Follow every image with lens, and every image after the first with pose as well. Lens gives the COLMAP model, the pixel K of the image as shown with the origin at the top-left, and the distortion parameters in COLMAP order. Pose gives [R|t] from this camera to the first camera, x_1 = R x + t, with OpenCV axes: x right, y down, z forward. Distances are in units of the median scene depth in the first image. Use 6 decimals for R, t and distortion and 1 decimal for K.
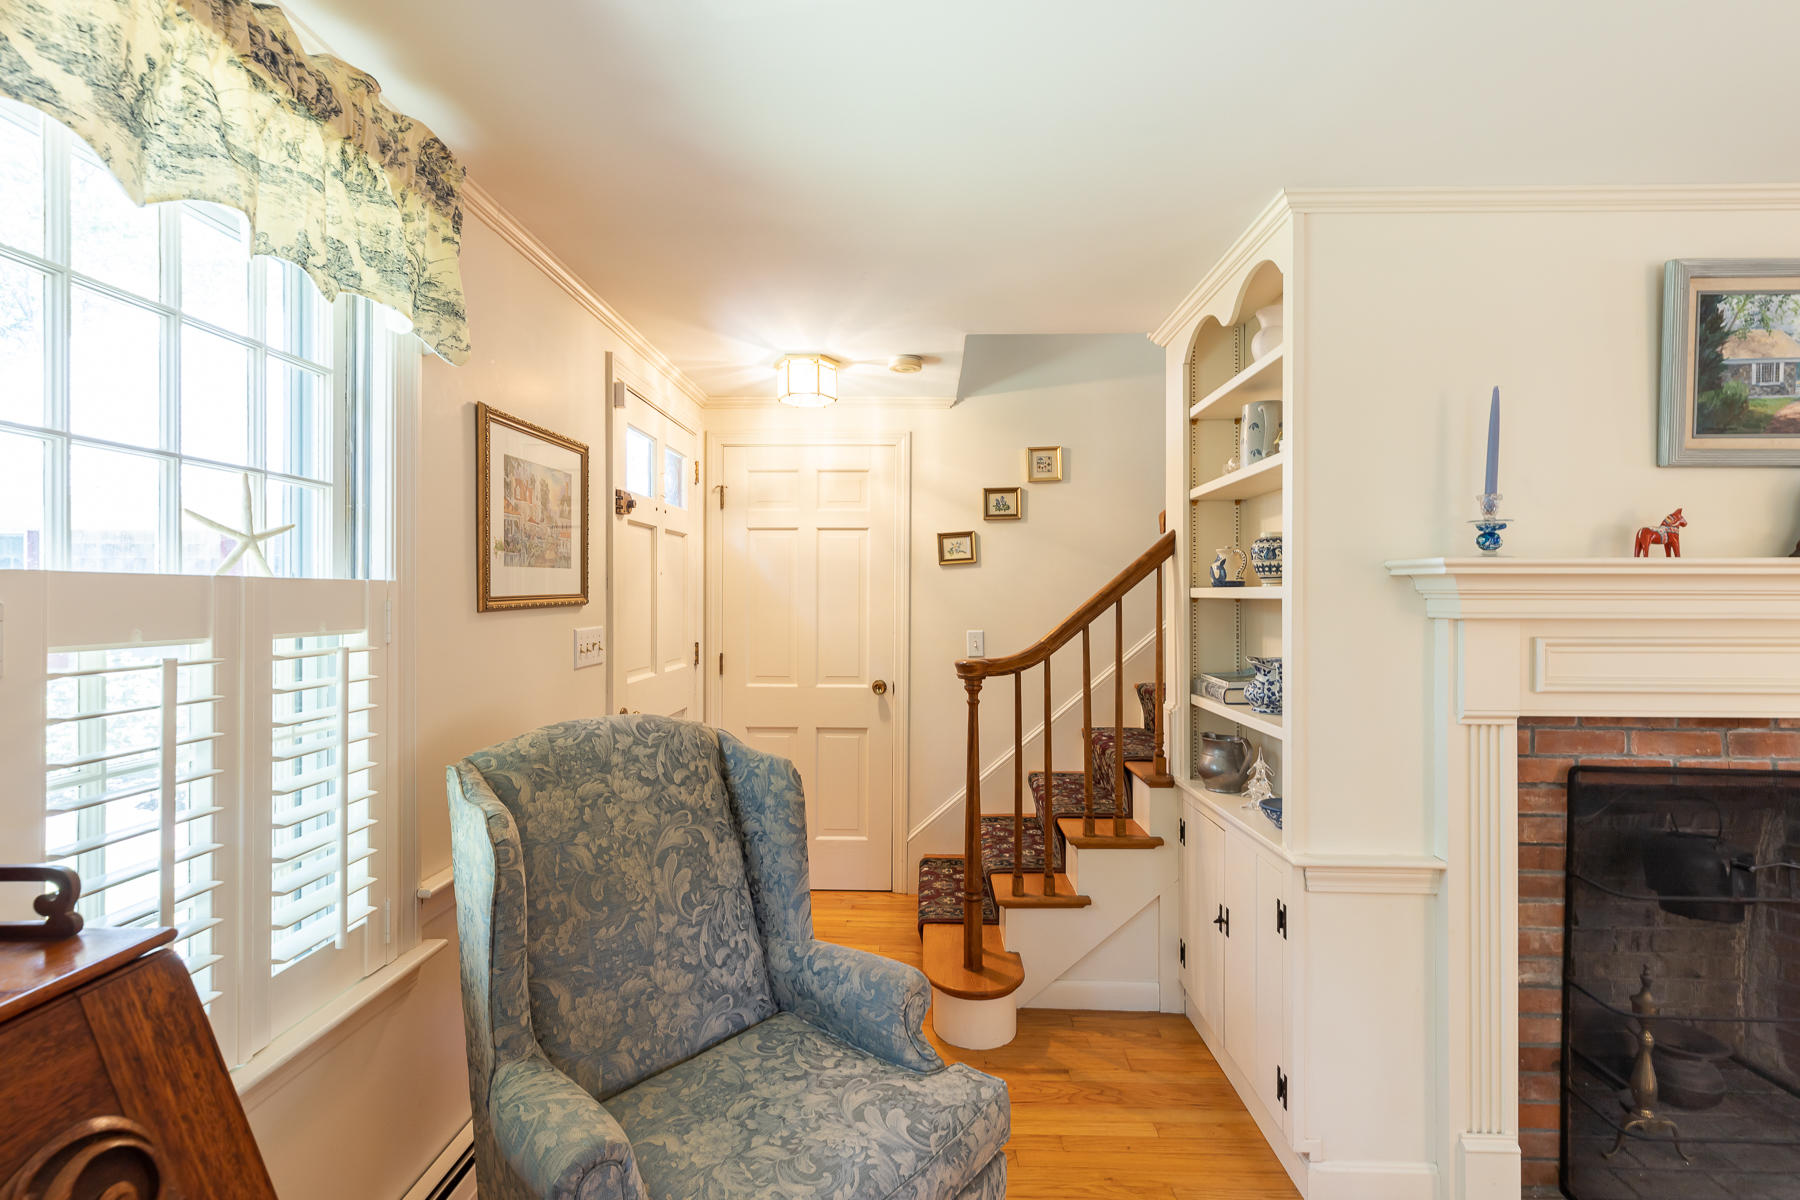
lens RADIAL K [[826.2, 0, 900.1], [0, 826.2, 596.1], [0, 0, 1]] dist [0.008135, -0.000792]
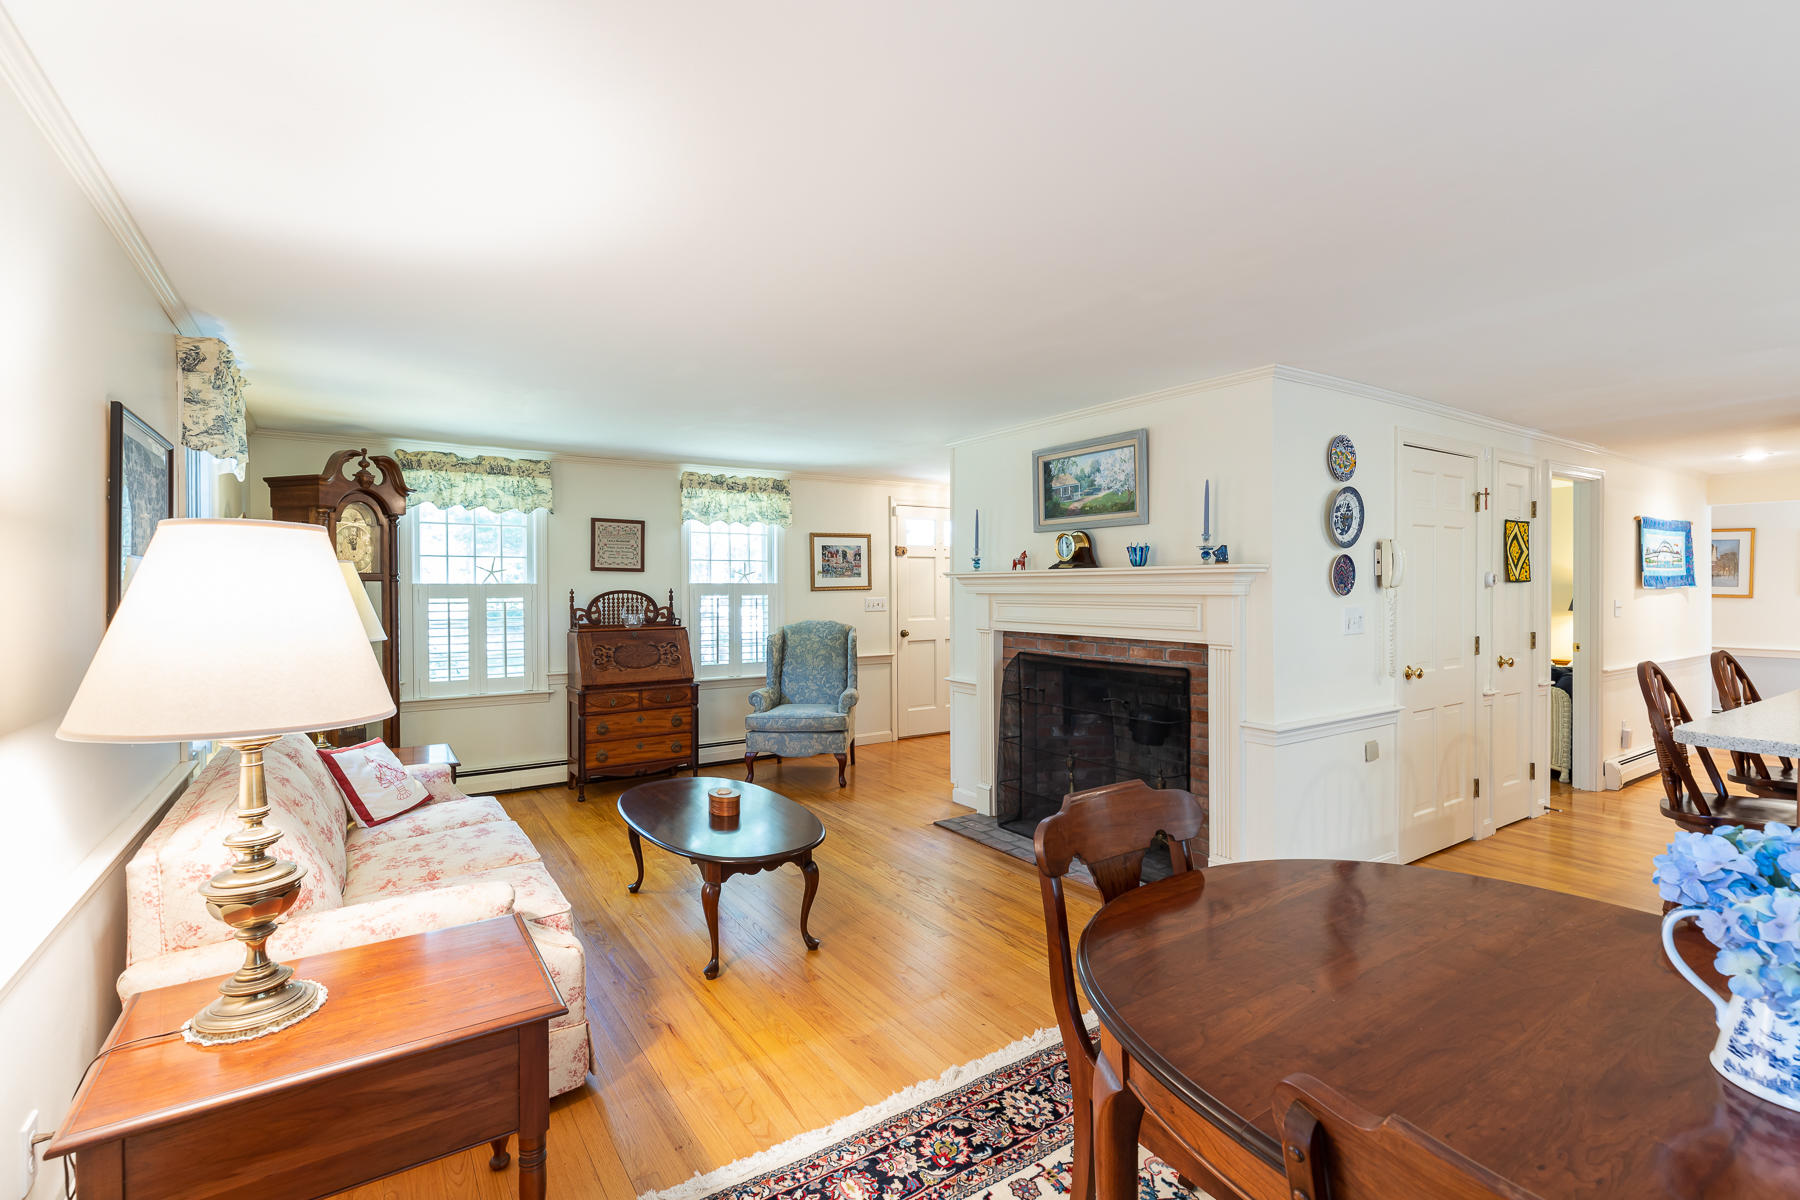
lens RADIAL K [[826.2, 0, 914.8], [0, 826.2, 600.0], [0, 0, 1]] dist [0.008135, -0.000792]
pose [[0.585833, 0.007959, -0.810393, 2.718597], [0.006212, 0.999878, 0.014311, 0.008458], [0.810408, -0.013418, 0.585713, -0.749556]]
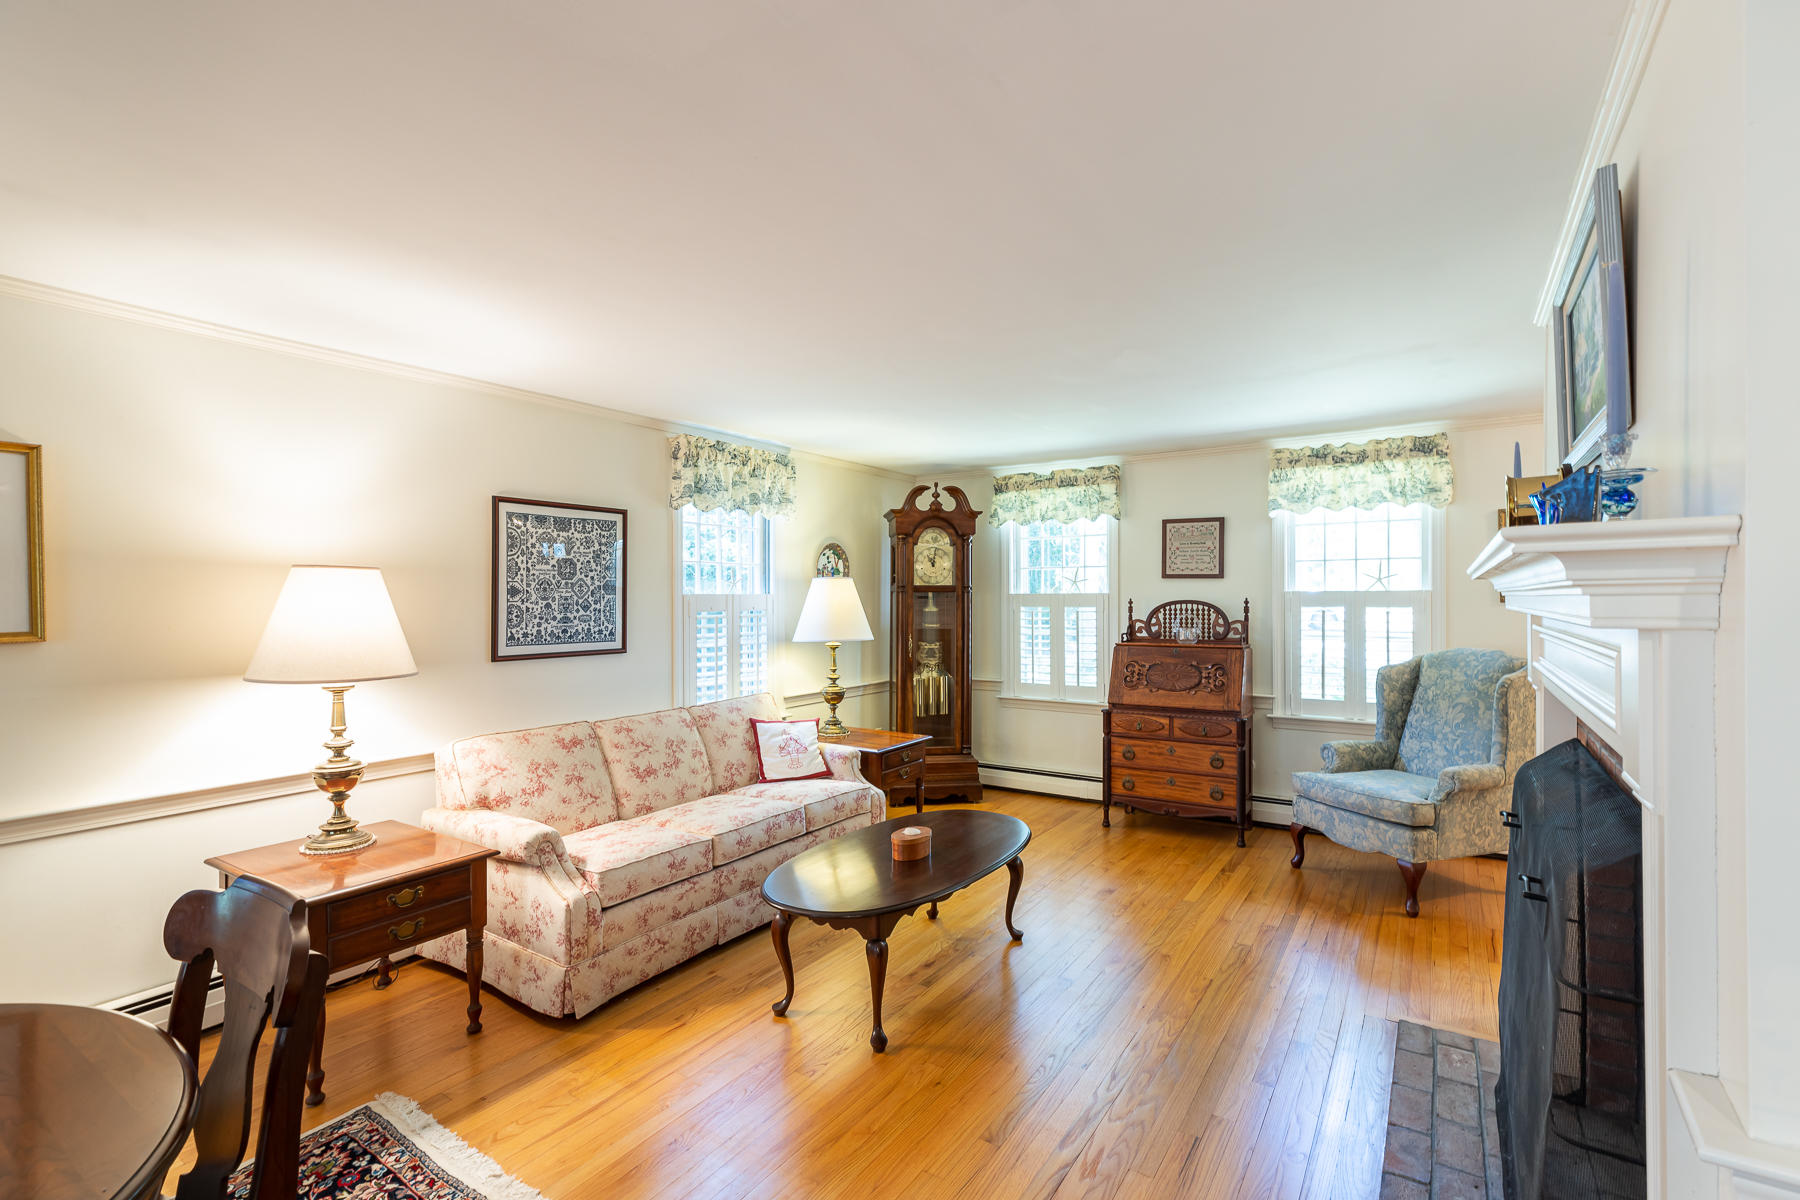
lens RADIAL K [[826.2, 0, 877.5], [0, 826.2, 600.8], [0, 0, 1]] dist [0.008135, -0.000792]
pose [[-0.539442, 0.001891, -0.842021, 2.370294], [0.003878, 0.999992, -0.000239, 0.009303], [0.842014, -0.003394, -0.539445, 0.806758]]
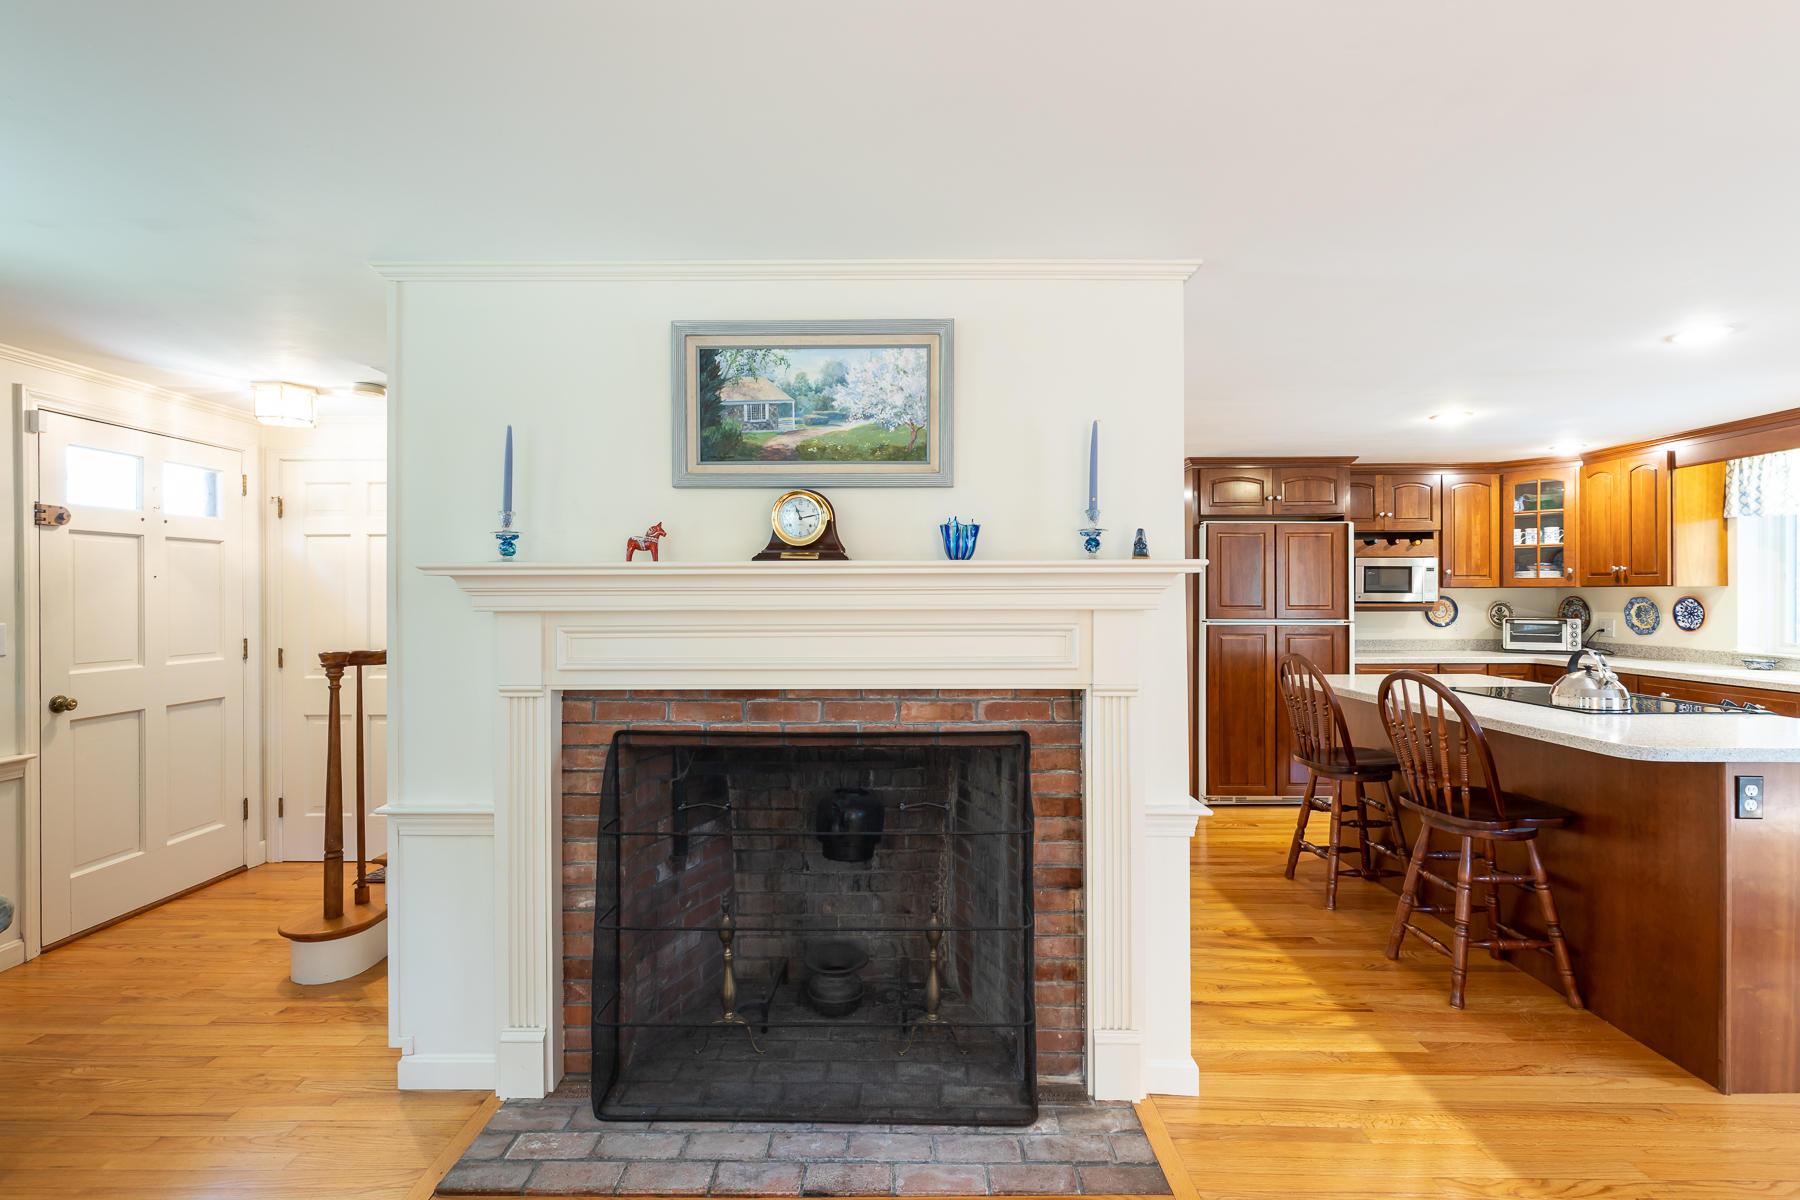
lens RADIAL K [[826.2, 0, 898.7], [0, 826.2, 596.0], [0, 0, 1]] dist [0.008135, -0.000792]
pose [[0.999969, -0.006053, 0.004949, 1.245827], [0.006051, 0.999982, 0.000339, 0.007438], [-0.004951, -0.000309, 0.999988, -0.234675]]
